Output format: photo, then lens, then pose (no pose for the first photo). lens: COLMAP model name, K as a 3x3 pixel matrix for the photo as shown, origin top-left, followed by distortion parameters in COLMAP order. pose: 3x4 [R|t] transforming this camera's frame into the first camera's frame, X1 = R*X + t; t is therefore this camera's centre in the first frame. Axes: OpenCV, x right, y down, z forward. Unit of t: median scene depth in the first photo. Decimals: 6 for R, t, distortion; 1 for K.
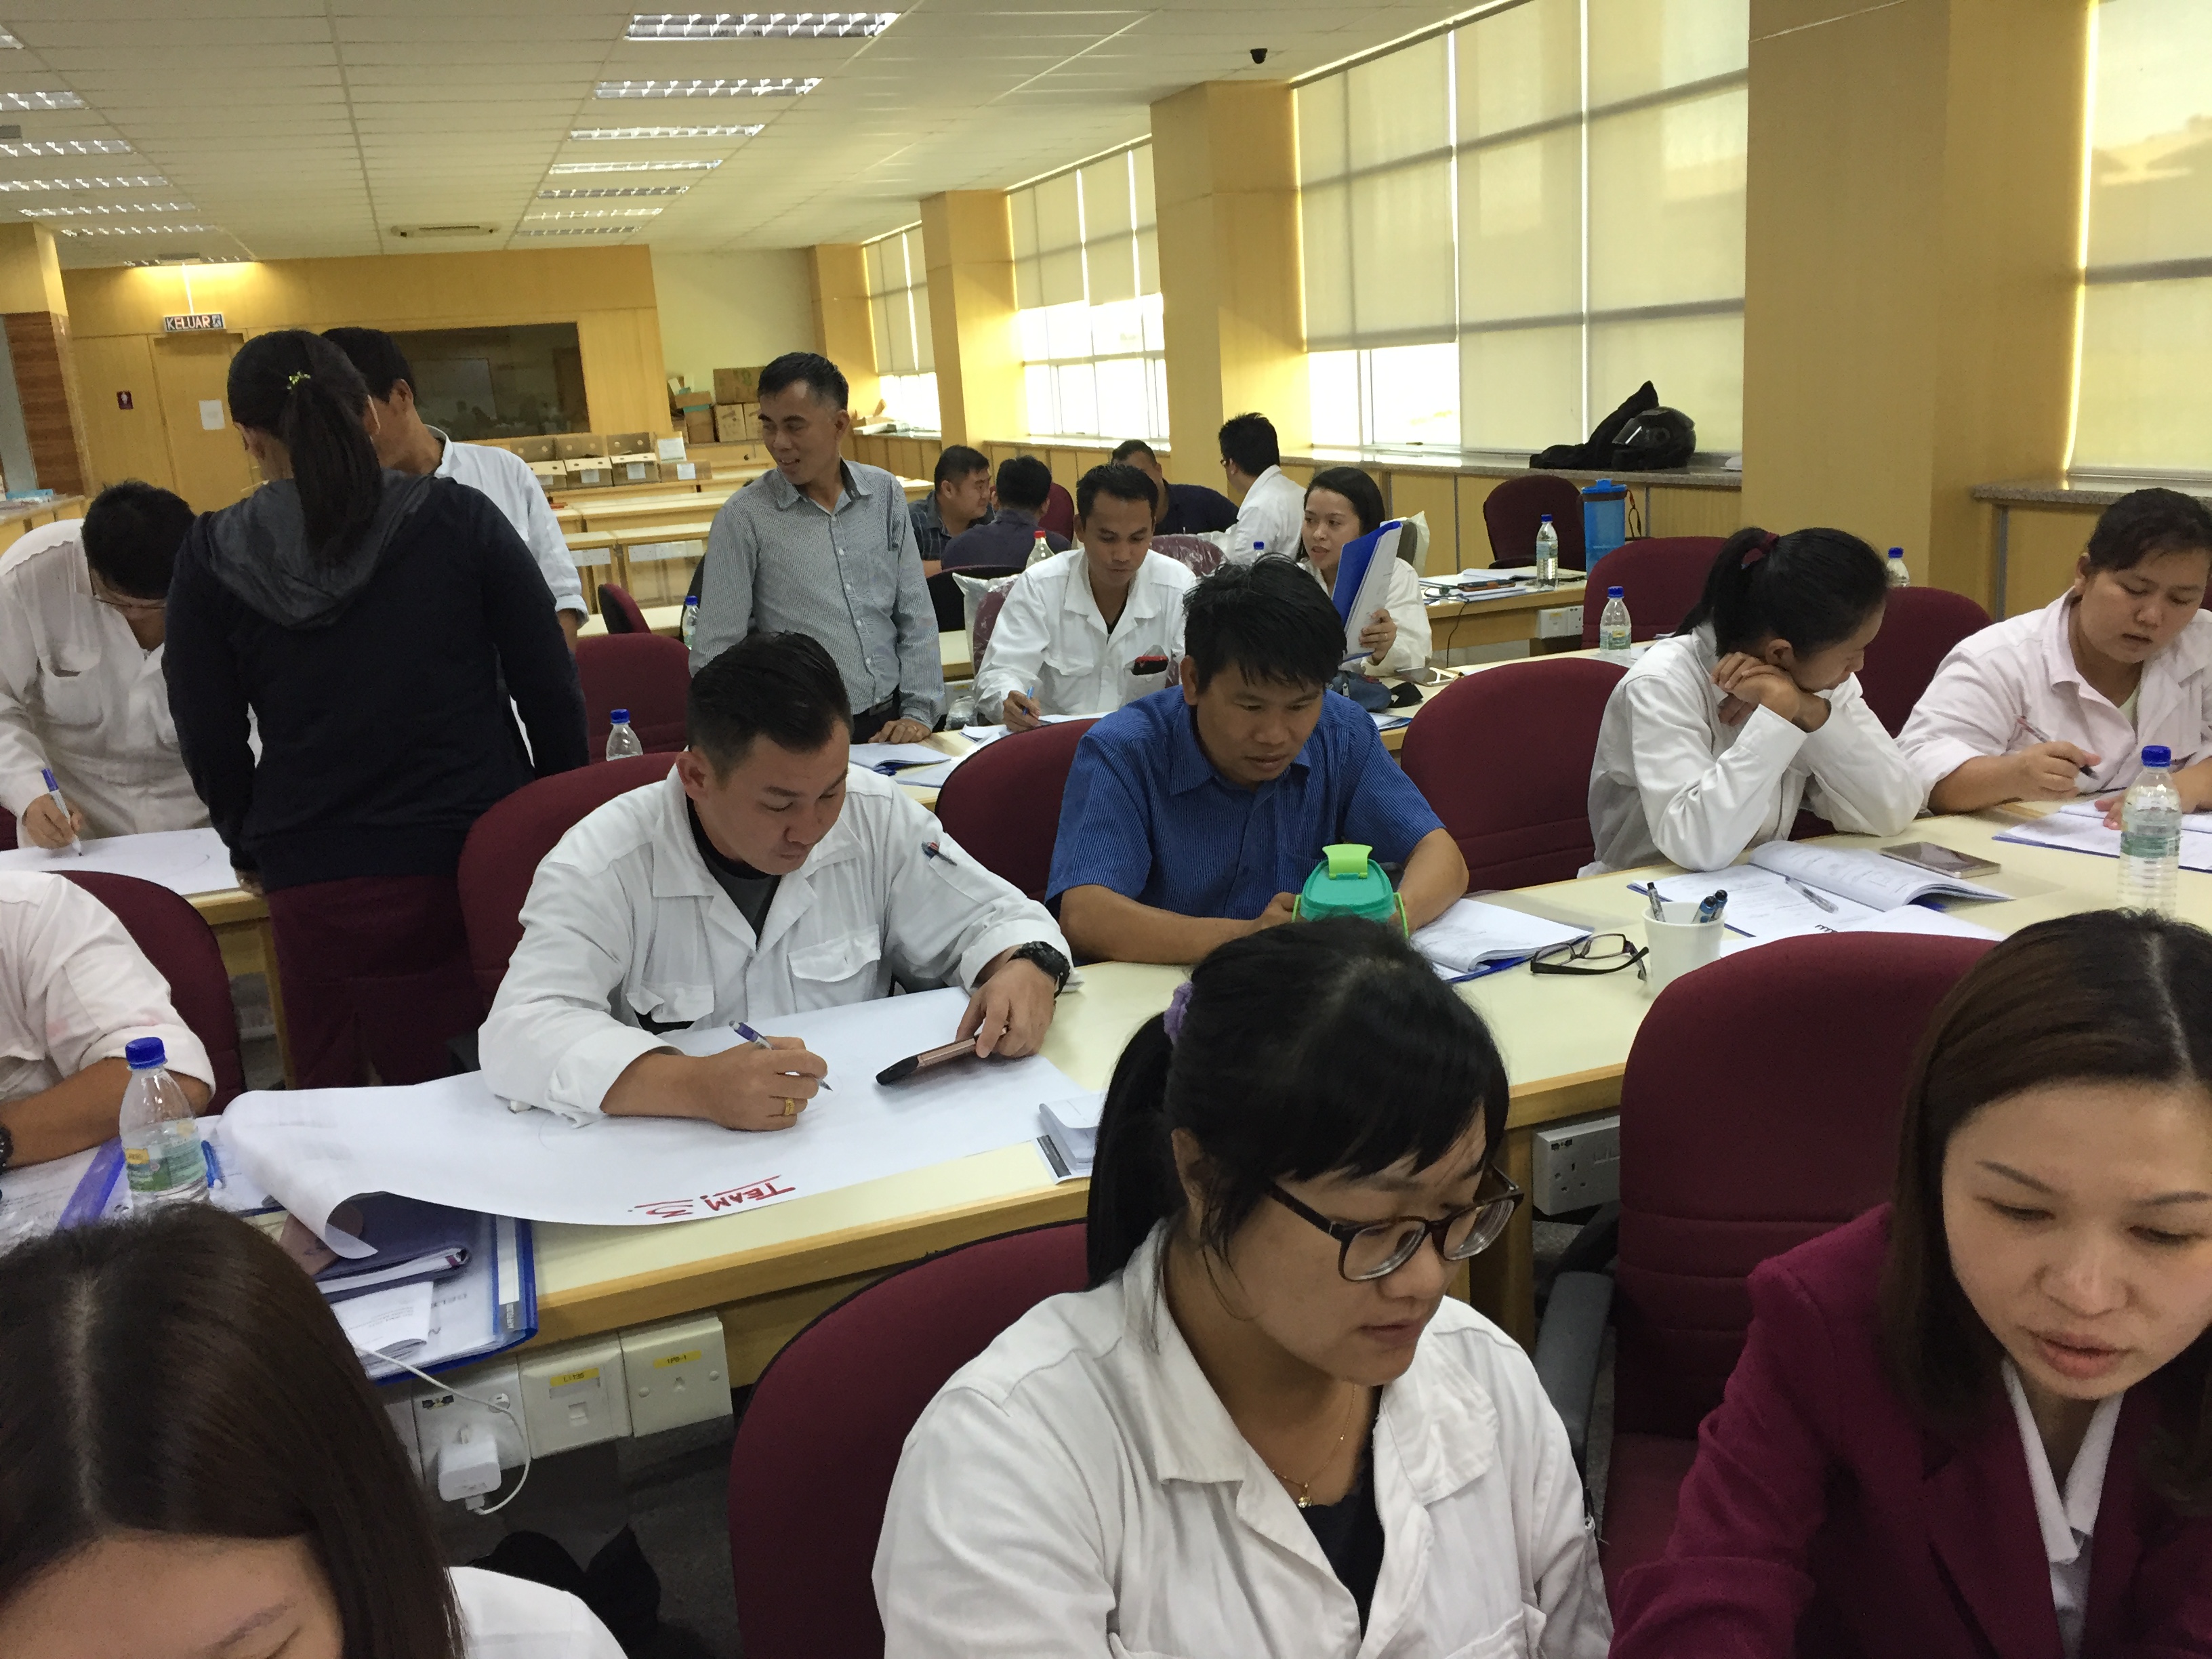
lens RADIAL K [[1888.6, 0, 1106.0], [0, 1888.6, 829.5], [0, 0, 1]] dist [0.117149, -0.177044]
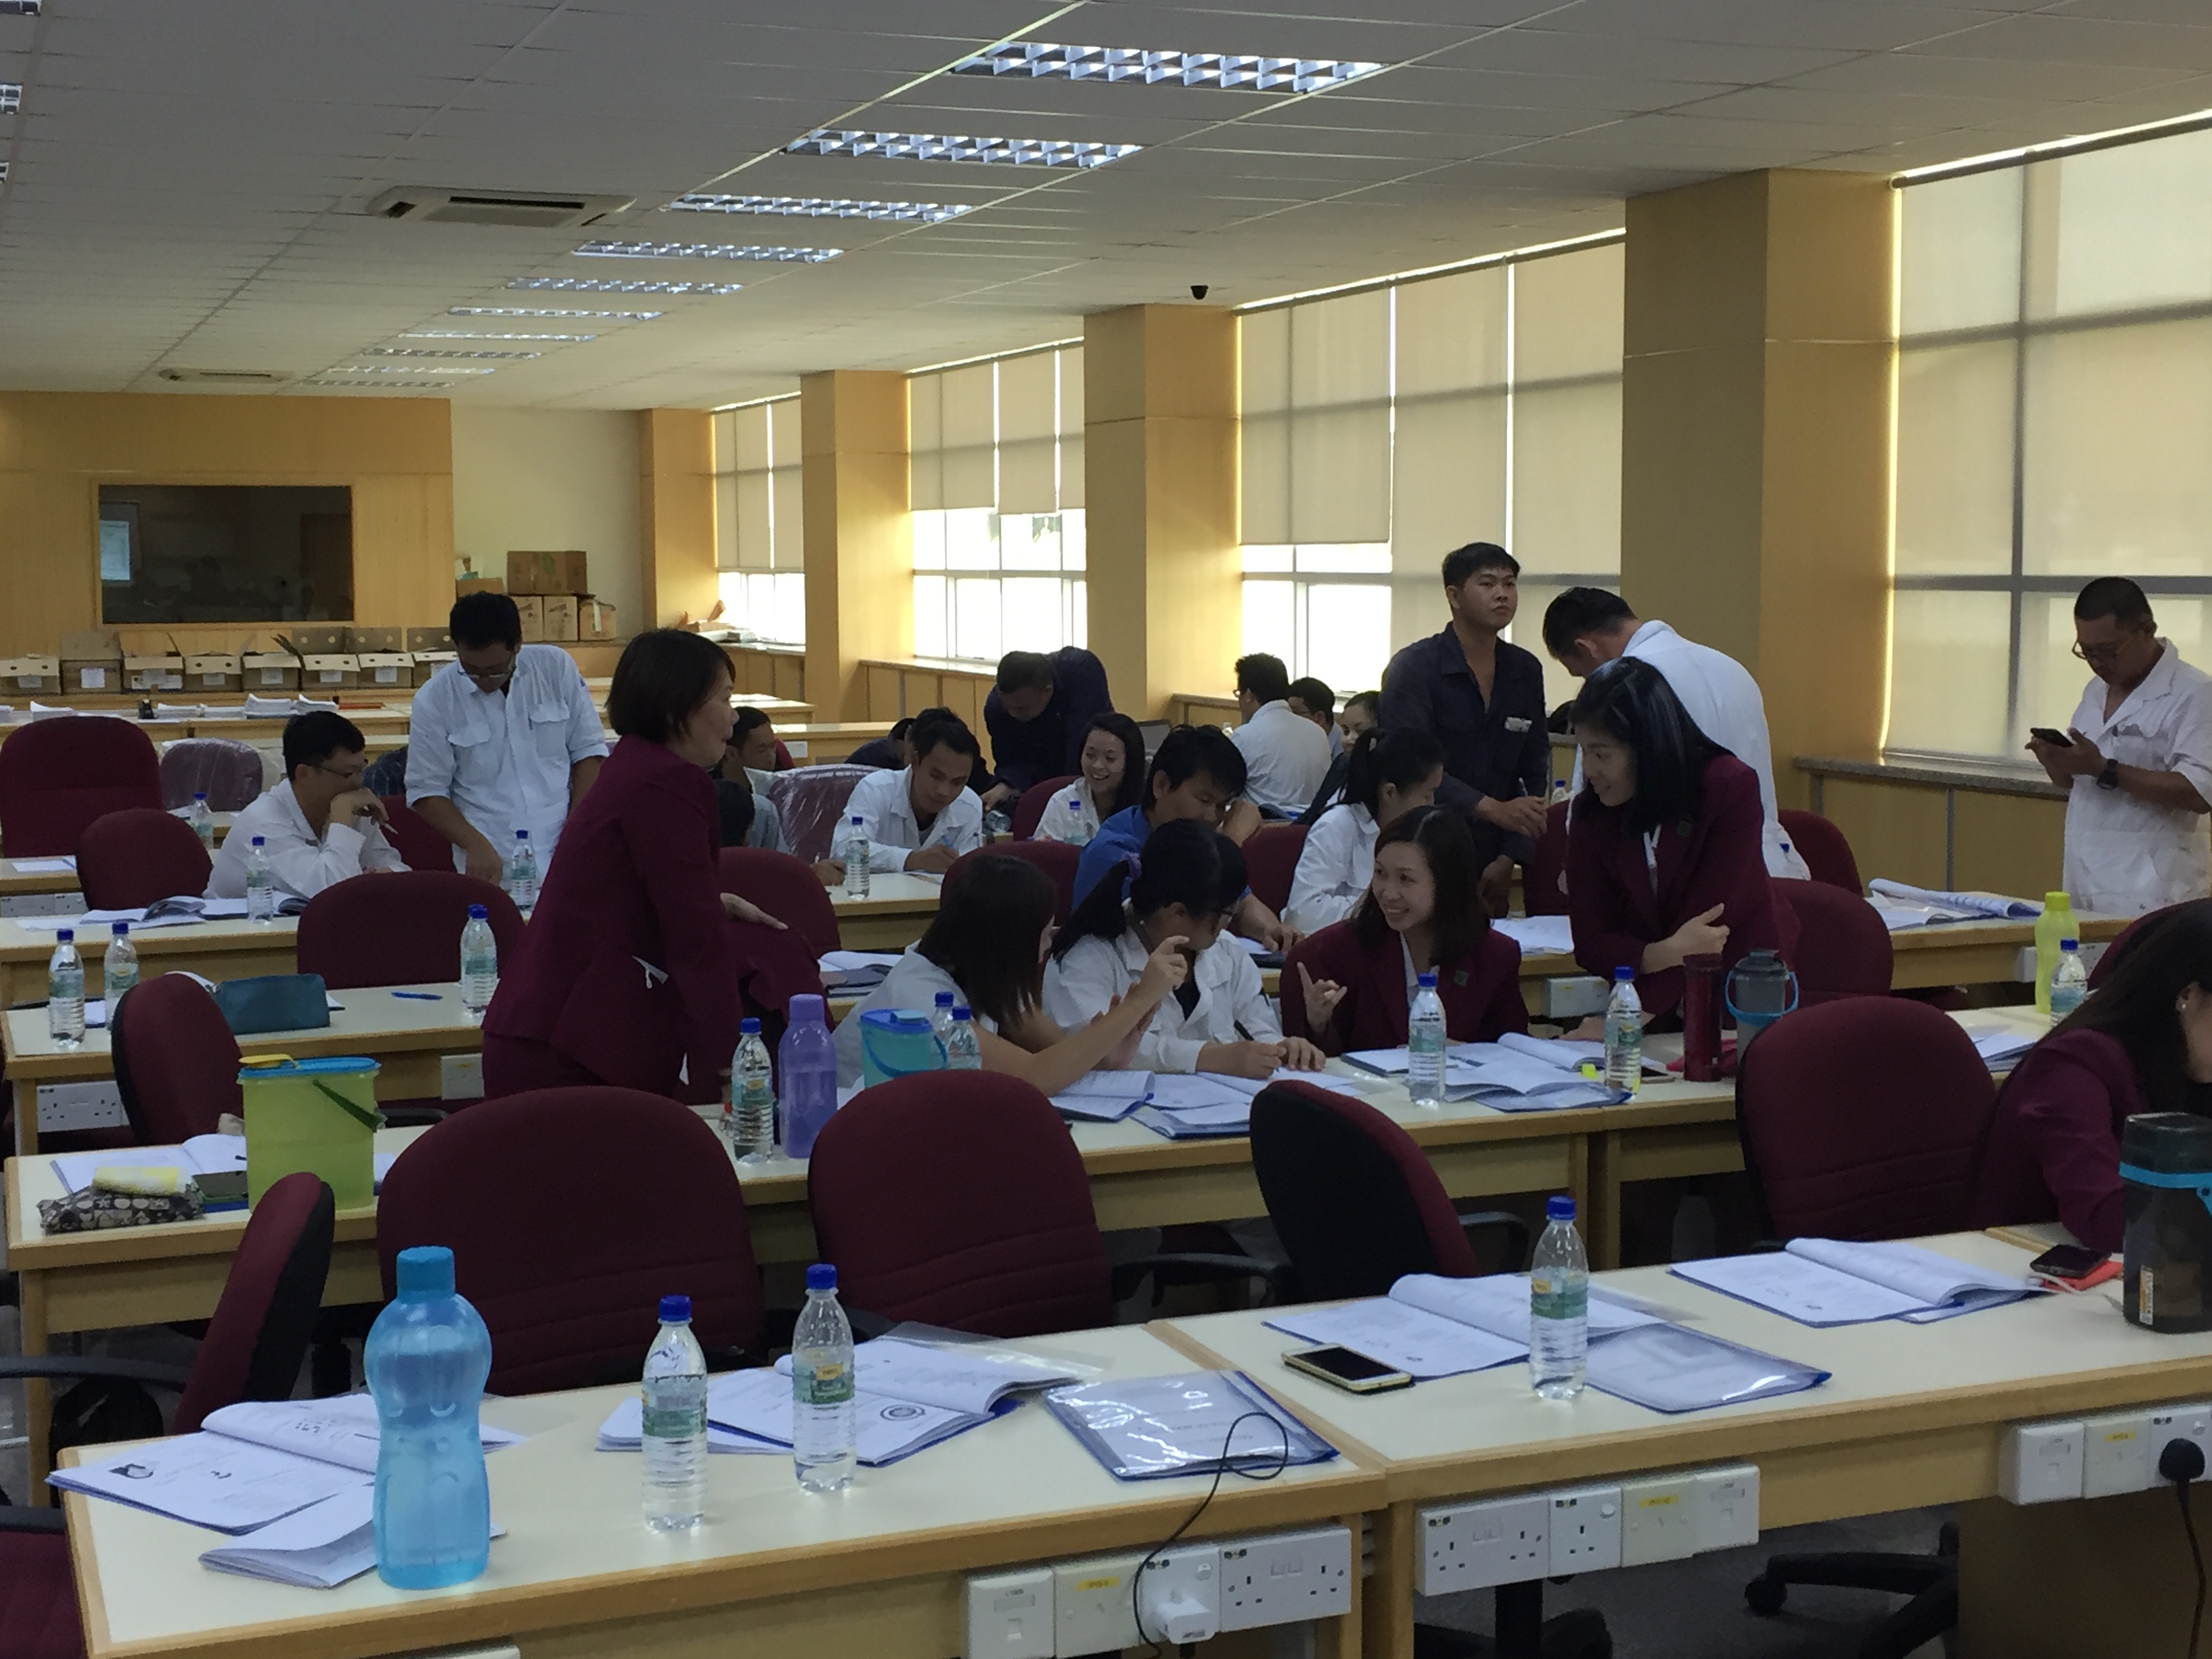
lens RADIAL K [[2906.7, 0, 1106.0], [0, 2906.7, 829.5], [0, 0, 1]] dist [0.103078, 0.054854]
pose [[0.997287, 0.058164, 0.045117, -0.011508], [-0.050847, 0.987507, -0.149149, 0.055676], [-0.053228, 0.146450, 0.987785, -0.265543]]
